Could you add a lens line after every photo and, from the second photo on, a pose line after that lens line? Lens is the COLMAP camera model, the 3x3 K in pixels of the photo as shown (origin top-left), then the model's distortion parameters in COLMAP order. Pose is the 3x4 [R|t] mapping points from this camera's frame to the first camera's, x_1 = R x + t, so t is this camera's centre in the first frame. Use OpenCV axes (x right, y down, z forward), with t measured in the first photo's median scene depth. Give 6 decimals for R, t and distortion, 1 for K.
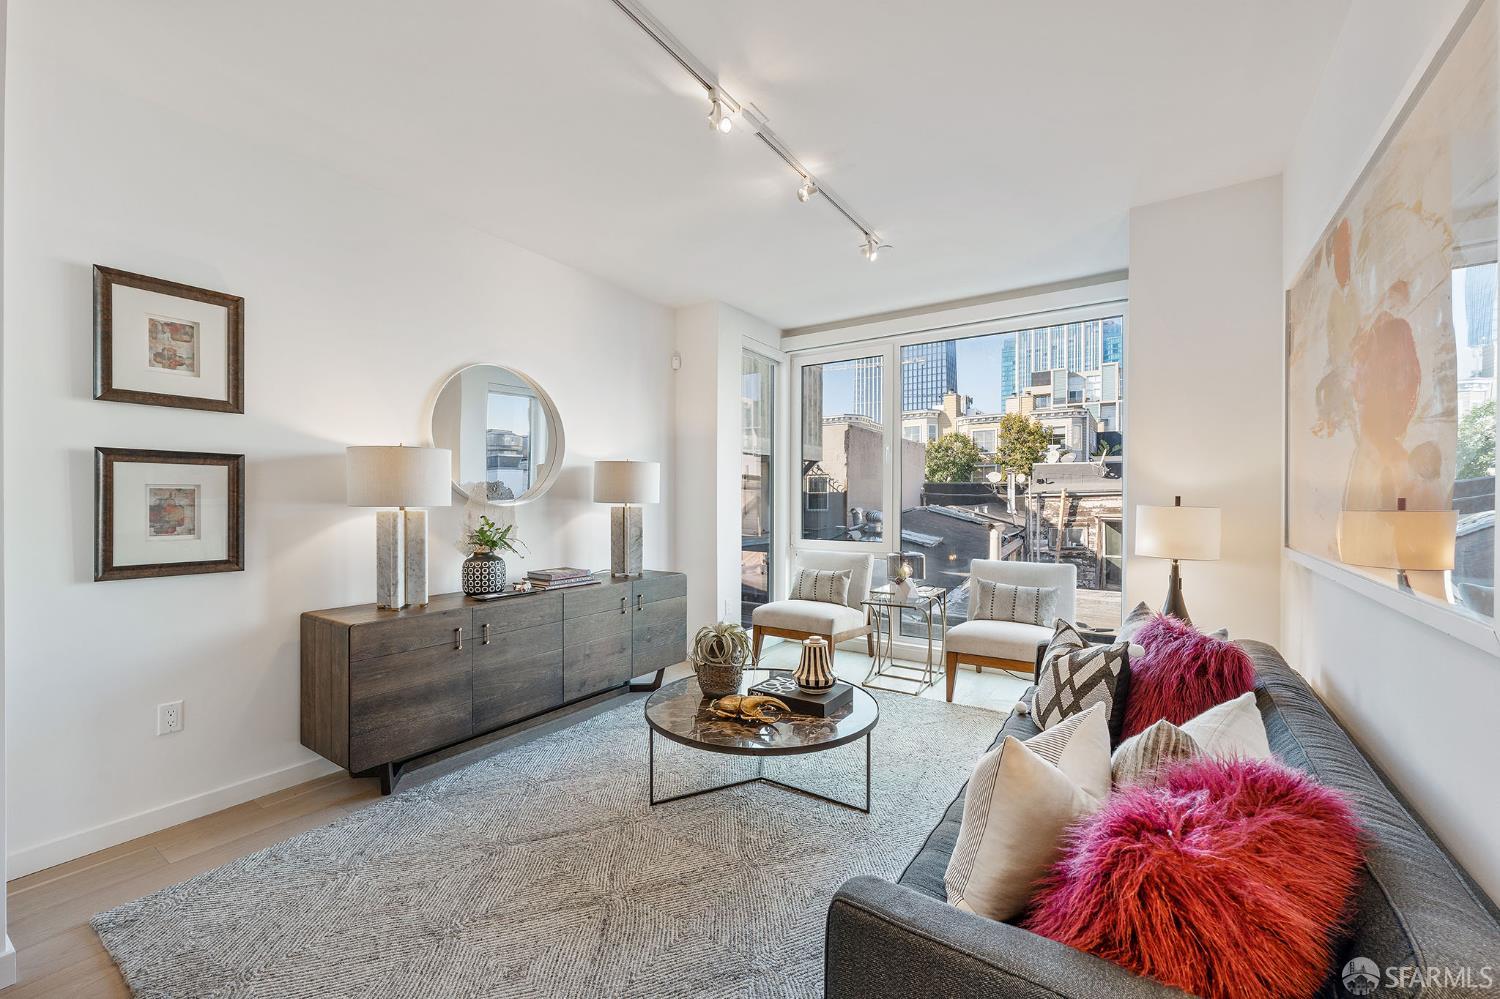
lens RADIAL K [[612.0, 0, 747.3], [0, 612.0, 498.3], [0, 0, 1]] dist [-0.010394, 0.000188]
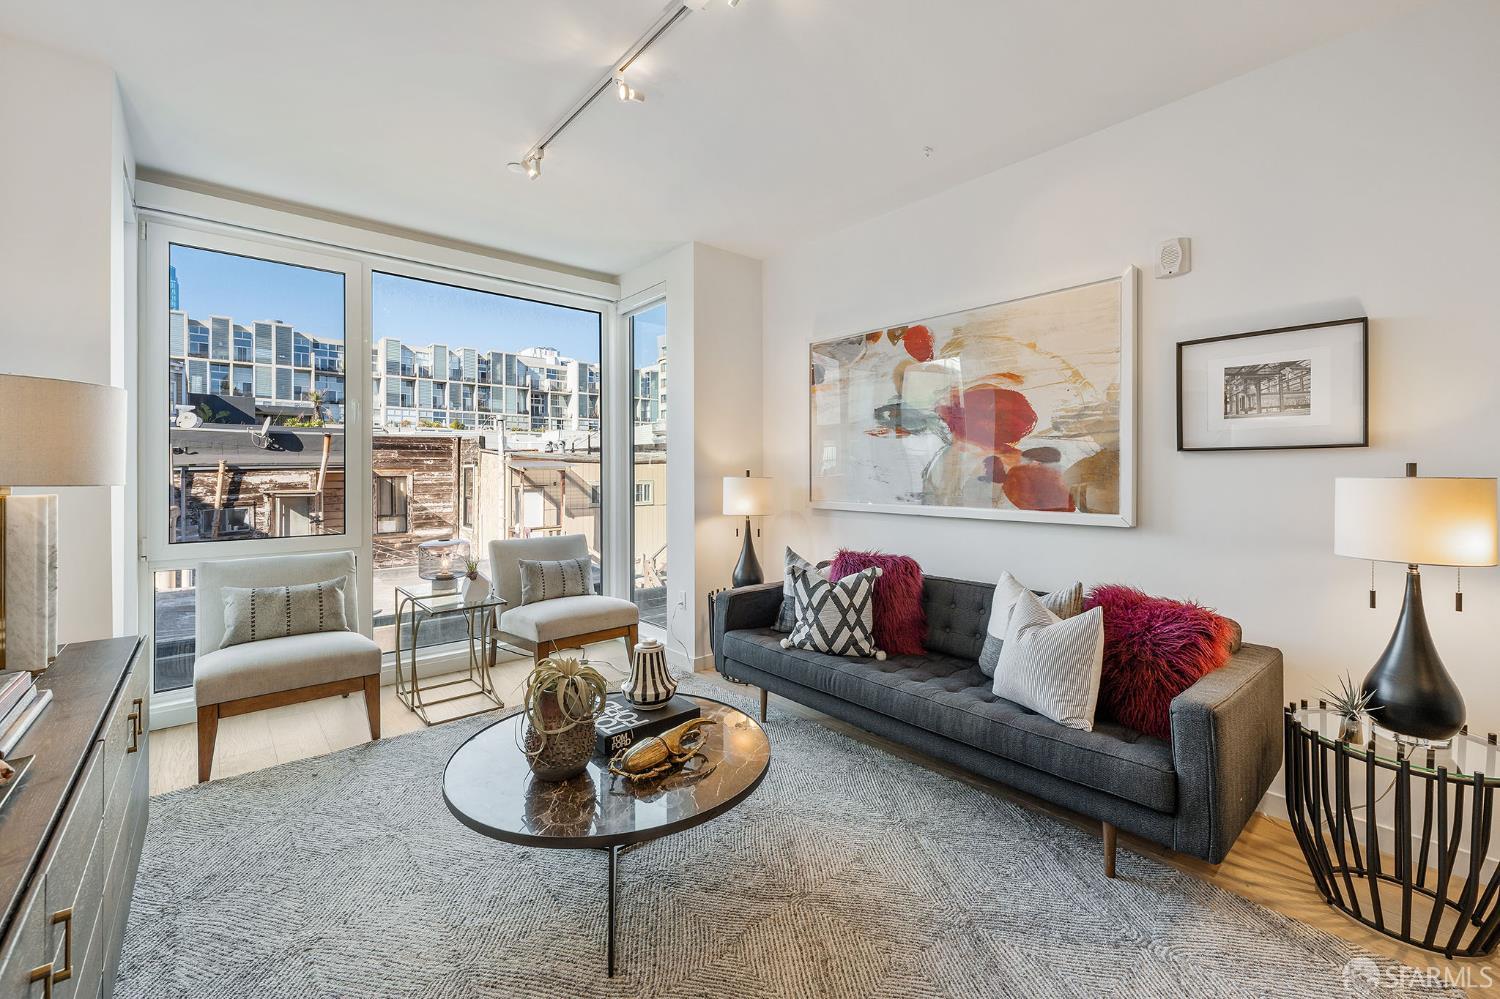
lens RADIAL K [[612.0, 0, 747.4], [0, 612.0, 477.7], [0, 0, 1]] dist [-0.010394, 0.000188]
pose [[0.253125, -0.010361, 0.967378, -0.100117], [0.001975, 0.999946, 0.010193, -0.000375], [-0.967432, -0.000669, 0.253131, 0.100973]]
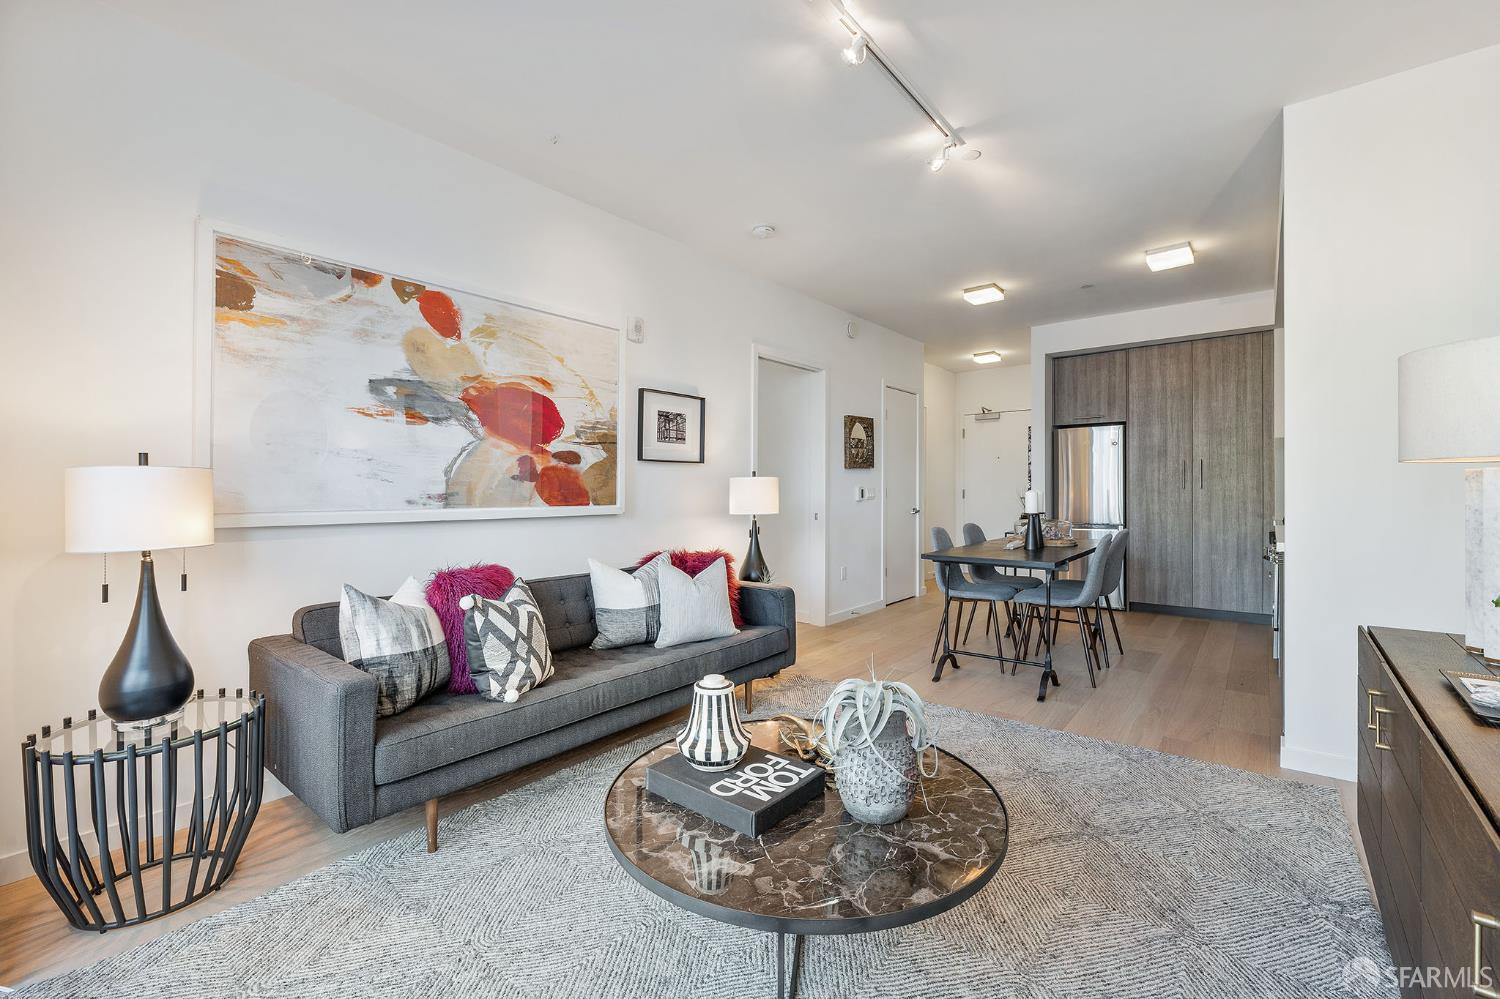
lens RADIAL K [[636.7, 0, 752.1], [0, 636.7, 489.0], [0, 0, 1]] dist [0.025546, 0.000344]
pose [[-0.995269, -0.028617, 0.092849, 0.002446], [-0.026921, 0.999448, 0.019460, -0.000249], [-0.093355, 0.016869, -0.995490, 0.258347]]
